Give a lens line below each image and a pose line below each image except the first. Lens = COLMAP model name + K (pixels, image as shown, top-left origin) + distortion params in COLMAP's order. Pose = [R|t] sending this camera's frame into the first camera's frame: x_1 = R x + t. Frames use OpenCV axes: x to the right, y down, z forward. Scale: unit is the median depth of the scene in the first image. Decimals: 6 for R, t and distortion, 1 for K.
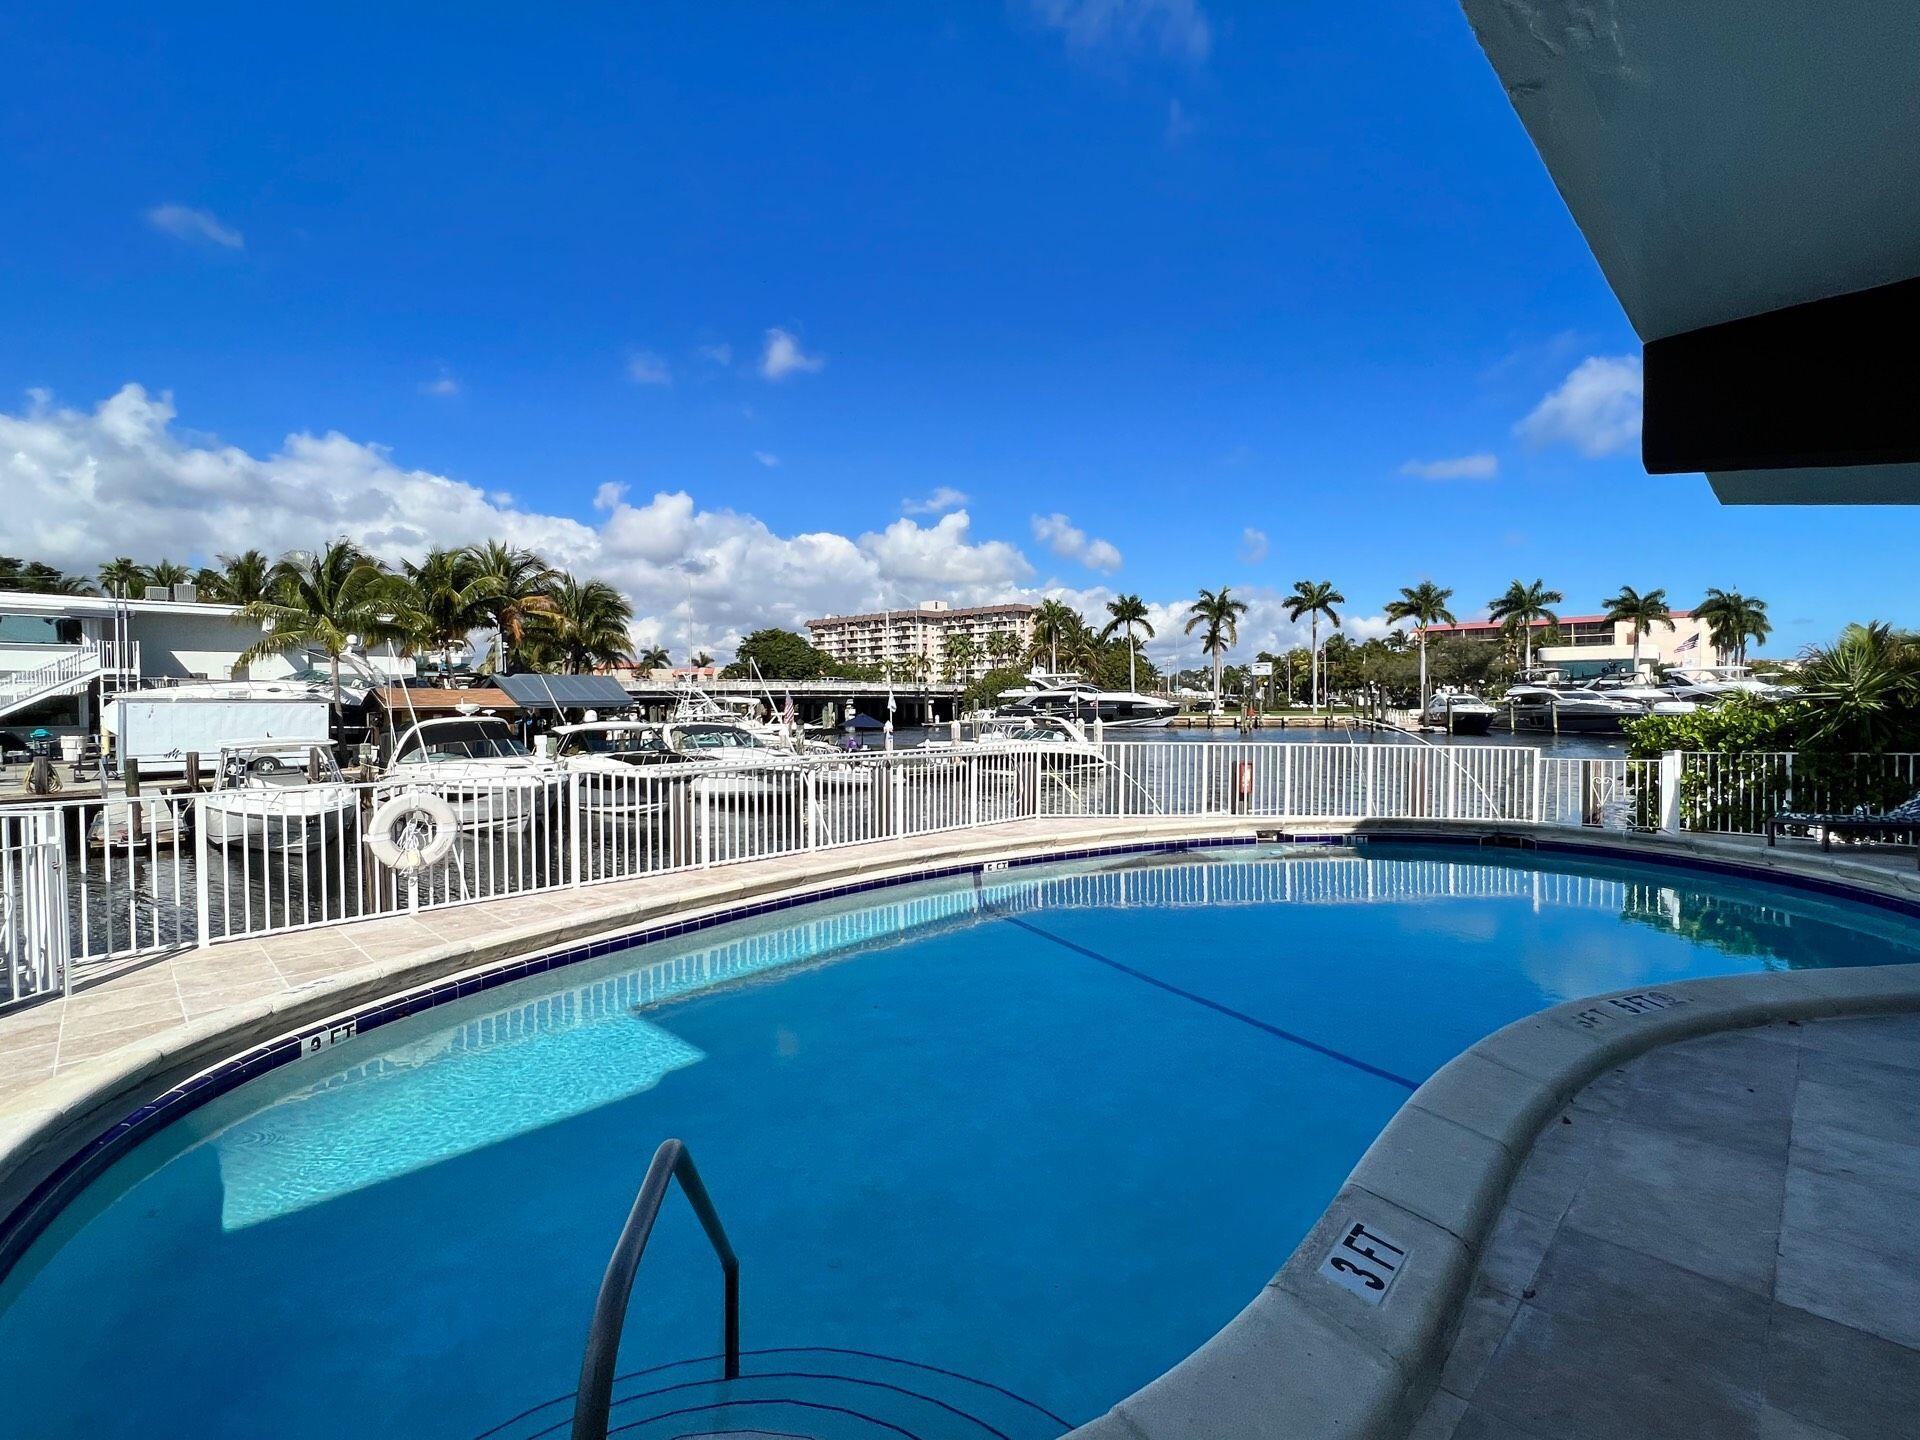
lens RADIAL K [[876.7, 0, 959.5], [0, 876.7, 701.0], [0, 0, 1]] dist [0.001039, 0.000187]
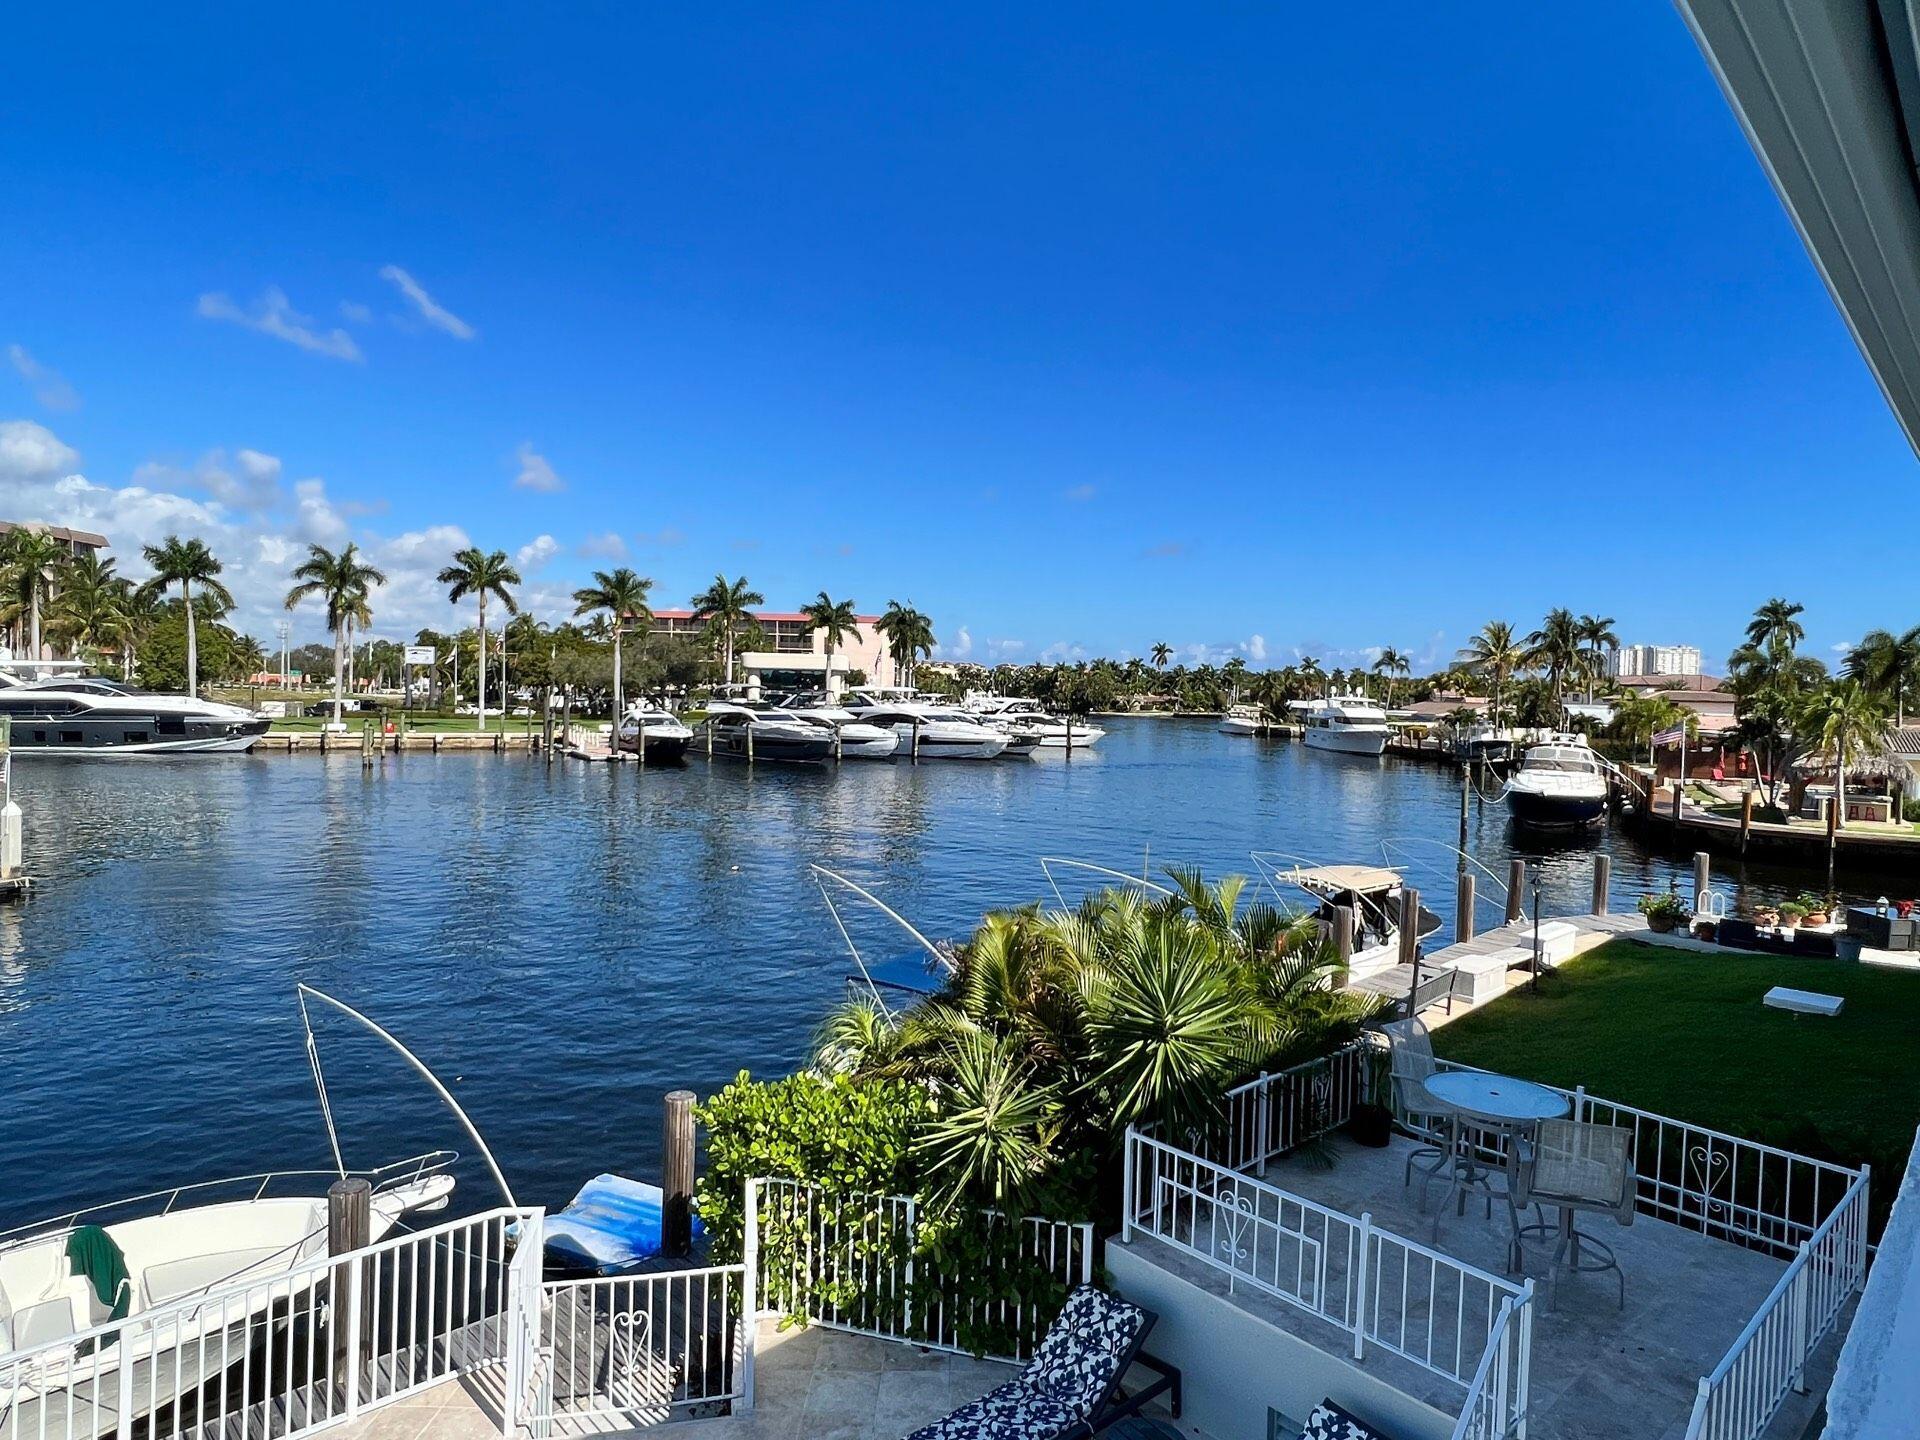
lens RADIAL K [[1110.2, 0, 960.0], [0, 1110.2, 720.0], [0, 0, 1]] dist [0.001503, -0.003352]
pose [[0.718595, 0.002795, 0.695424, 0.042451], [-0.026859, 0.999357, 0.023738, -0.026479], [-0.694910, -0.035736, 0.718208, 0.042795]]
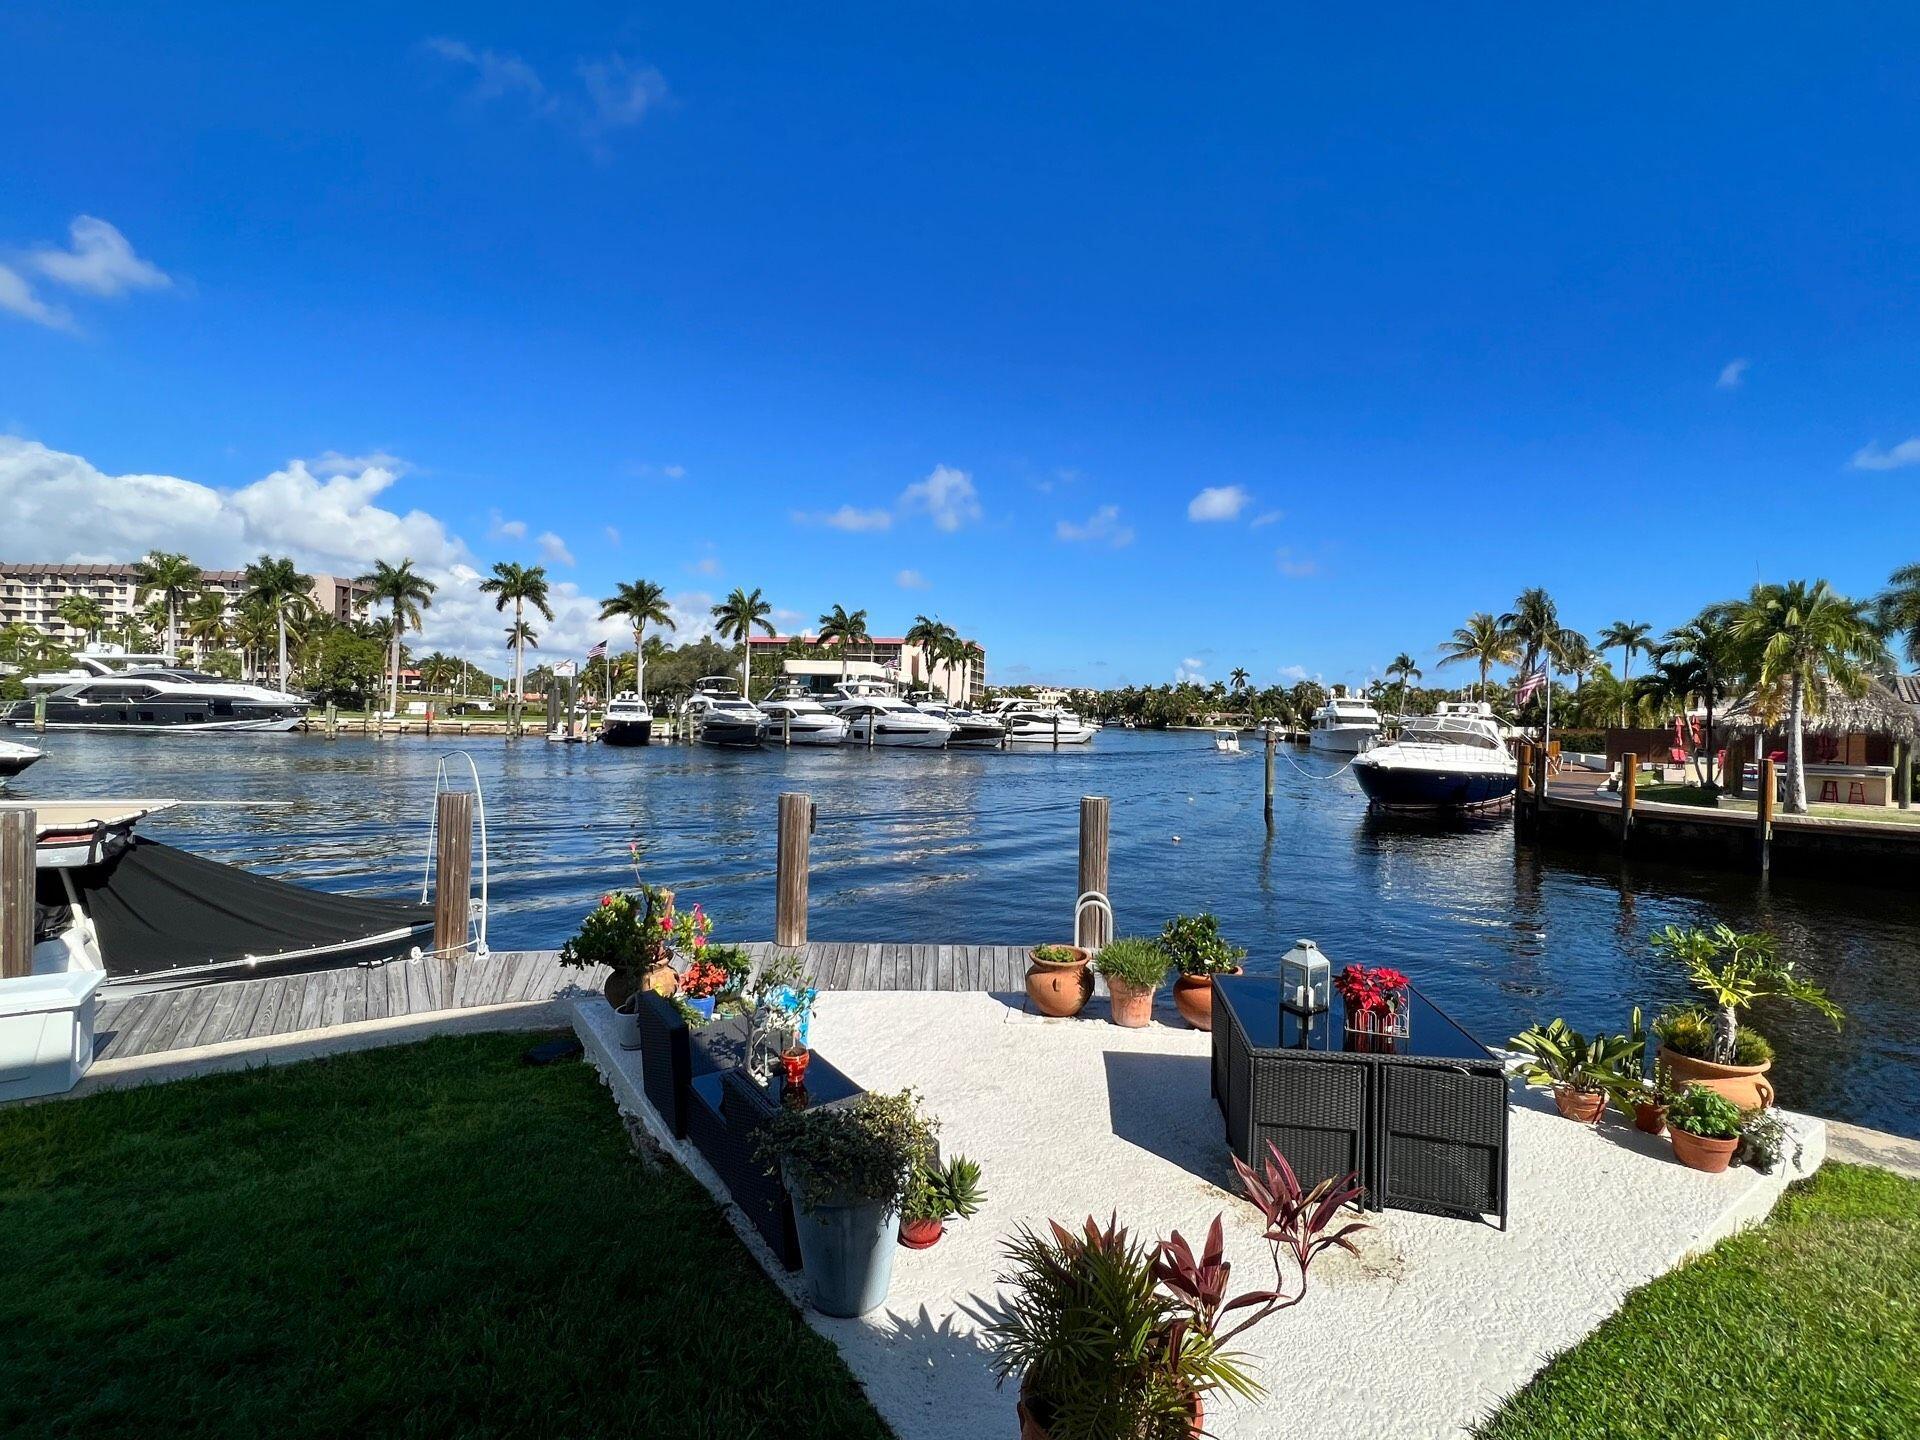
lens RADIAL K [[876.7, 0, 959.5], [0, 876.7, 701.0], [0, 0, 1]] dist [0.001039, 0.000187]
pose [[0.832032, 0.035684, 0.553579, 0.288266], [-0.030817, 0.999361, -0.018101, -0.001015], [-0.553872, -0.001999, 0.832600, 0.046654]]
